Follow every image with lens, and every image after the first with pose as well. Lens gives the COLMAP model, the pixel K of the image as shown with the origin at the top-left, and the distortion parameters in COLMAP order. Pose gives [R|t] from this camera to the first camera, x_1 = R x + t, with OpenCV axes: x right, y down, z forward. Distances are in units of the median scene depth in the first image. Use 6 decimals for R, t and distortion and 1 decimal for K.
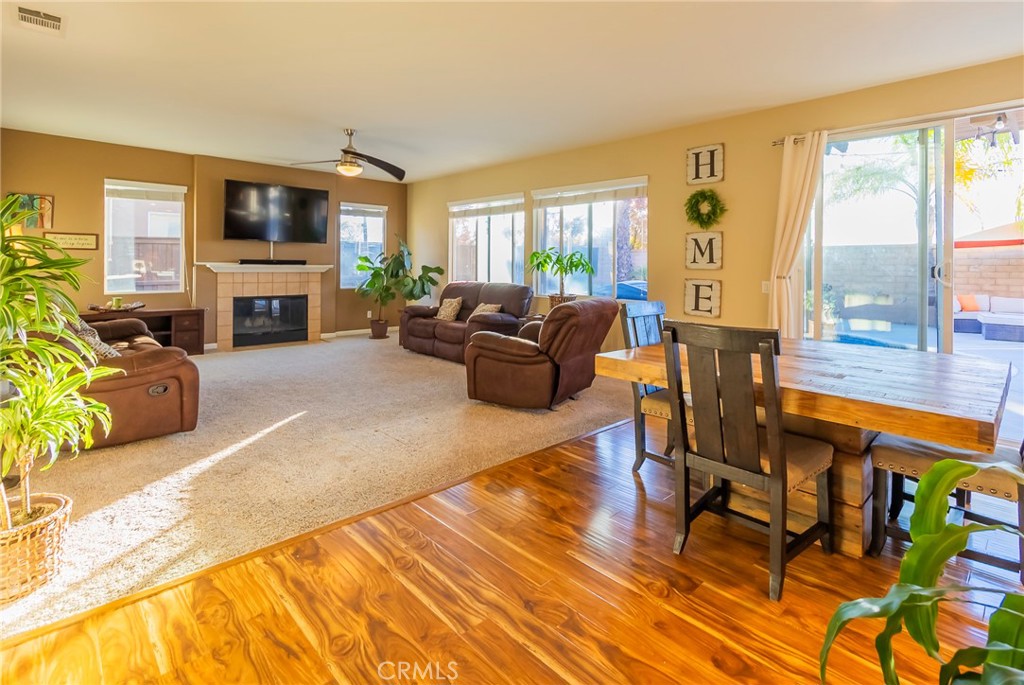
lens RADIAL K [[491.5, 0, 508.3], [0, 491.5, 268.6], [0, 0, 1]] dist [0.001911, 0.000112]
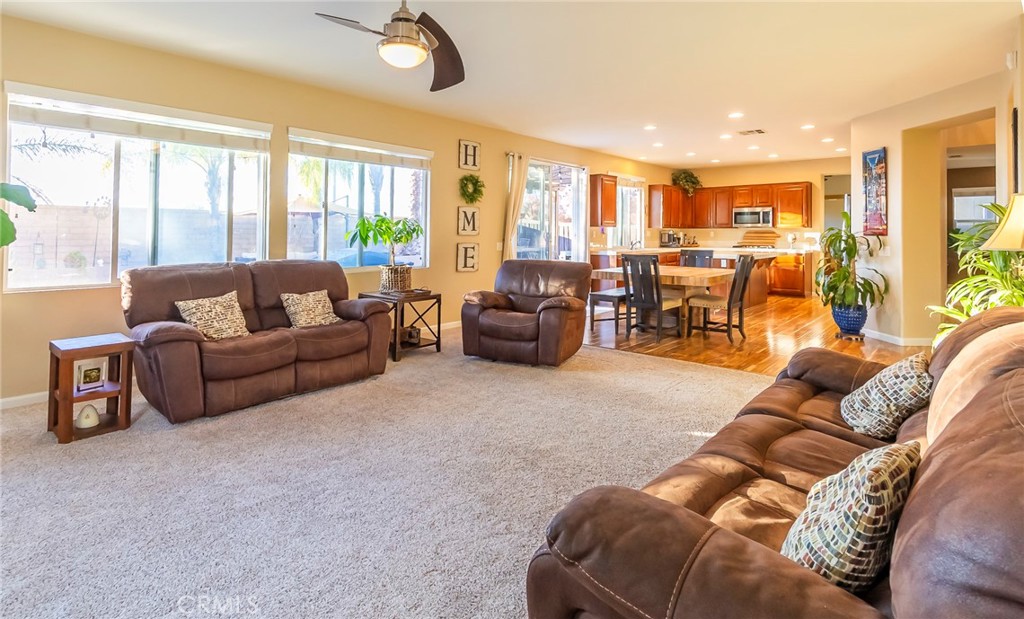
lens RADIAL K [[503.6, 0, 495.3], [0, 503.6, 230.4], [0, 0, 1]] dist [0.000410, 0.000104]
pose [[-0.067348, -0.002688, 0.997726, -0.964069], [0.003239, 0.999991, 0.002913, -0.015620], [-0.997724, 0.003428, -0.067339, 1.045383]]
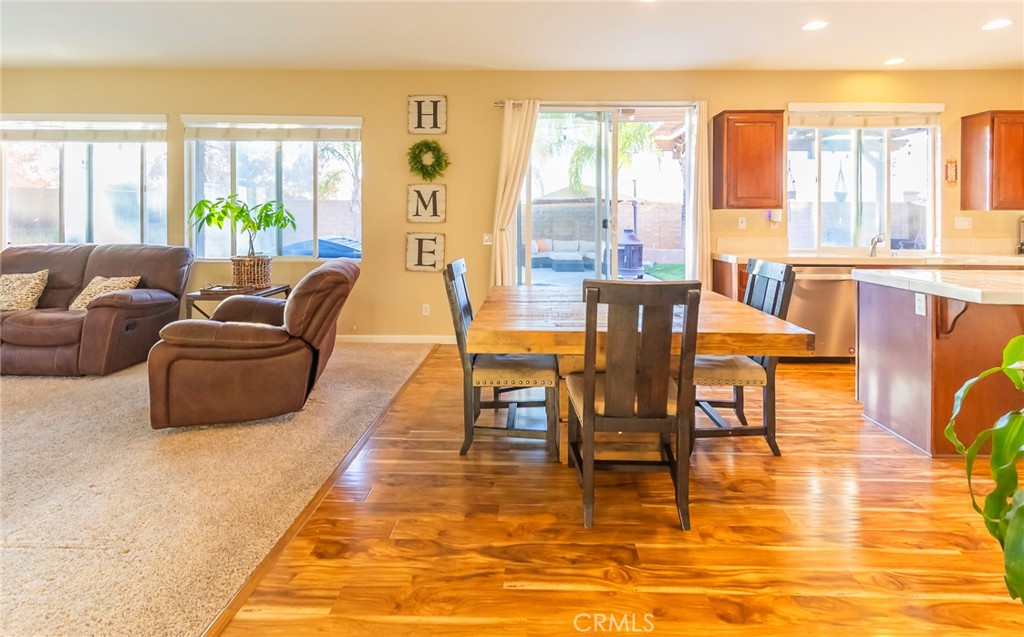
lens RADIAL K [[501.0, 0, 522.6], [0, 501.0, 224.2], [0, 0, 1]] dist [0.002585, 0.000120]
pose [[0.699929, -0.010304, 0.714138, -0.180114], [0.004560, 0.999940, 0.009959, -0.004490], [-0.714197, -0.003714, 0.699934, 0.178214]]
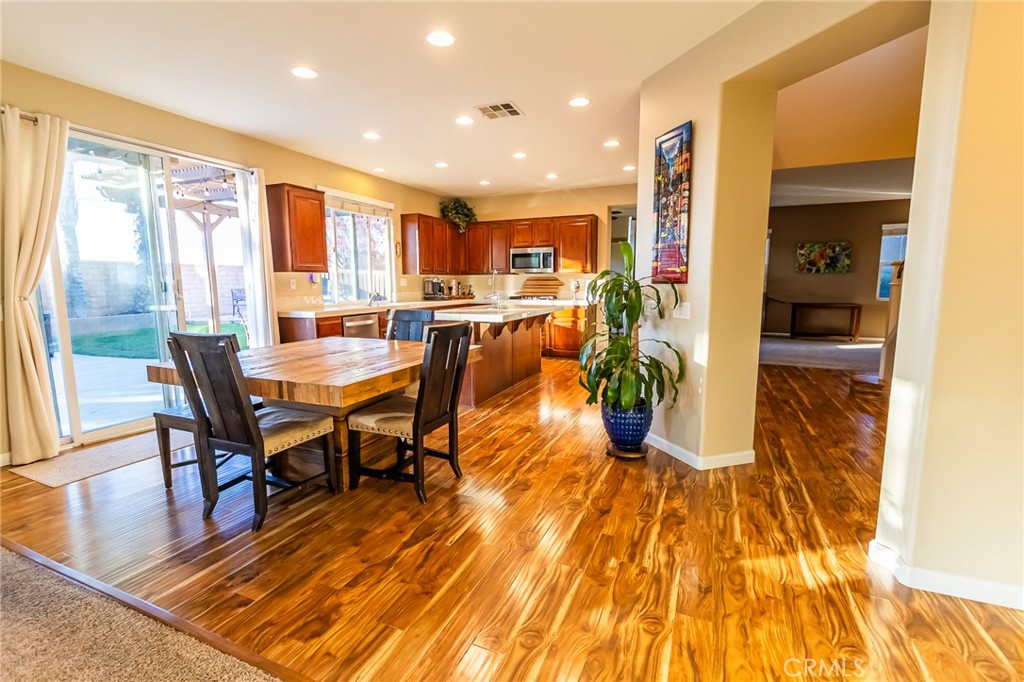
lens RADIAL K [[468.6, 0, 496.4], [0, 468.6, 337.6], [0, 0, 1]] dist [-0.000271, 0.000098]
pose [[-0.375732, -0.116797, 0.919339, -0.352352], [0.008091, 0.991575, 0.129281, -0.008763], [-0.926693, 0.056014, -0.371621, 0.536496]]
